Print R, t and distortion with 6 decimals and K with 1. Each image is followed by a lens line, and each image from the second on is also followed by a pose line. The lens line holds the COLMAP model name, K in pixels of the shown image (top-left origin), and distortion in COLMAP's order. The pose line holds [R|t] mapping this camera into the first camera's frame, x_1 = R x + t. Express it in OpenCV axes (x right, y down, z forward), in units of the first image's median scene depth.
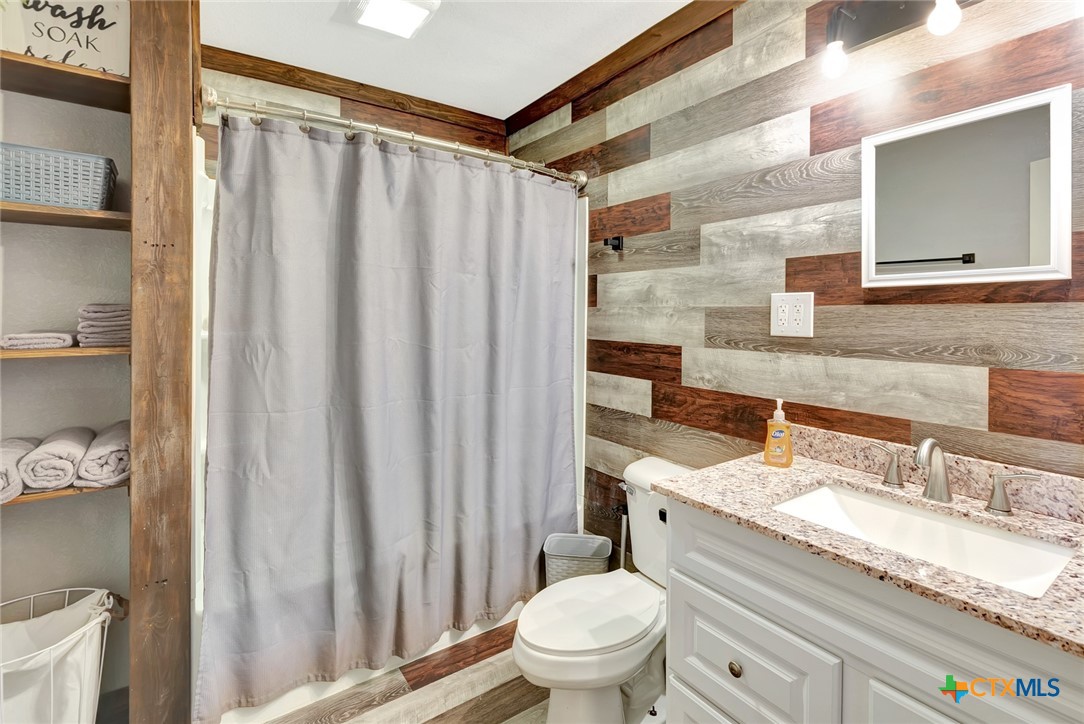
lens RADIAL K [[532.4, 0, 544.0], [0, 532.4, 321.5], [0, 0, 1]] dist [-0.003546, -0.001952]
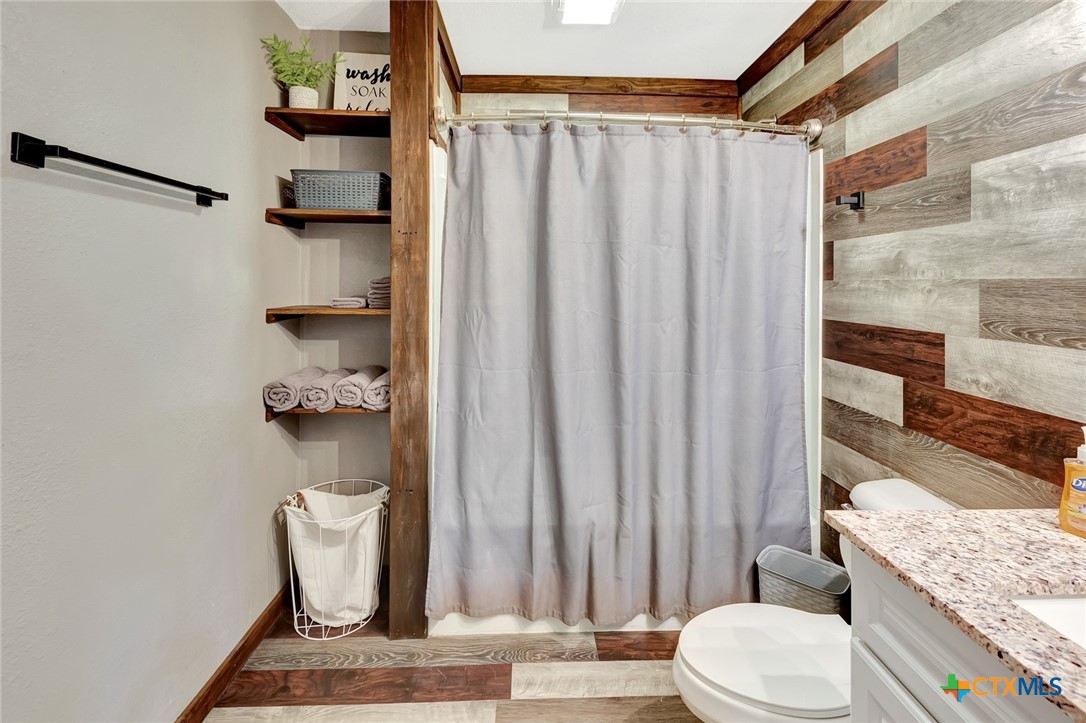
lens RADIAL K [[507.1, 0, 544.2], [0, 507.1, 279.0], [0, 0, 1]] dist [-0.001305, -0.001040]
pose [[0.820141, -0.001901, -0.572158, 0.221702], [-0.017342, 0.999452, -0.028179, 0.000468], [0.571899, 0.033033, 0.819659, 0.130118]]
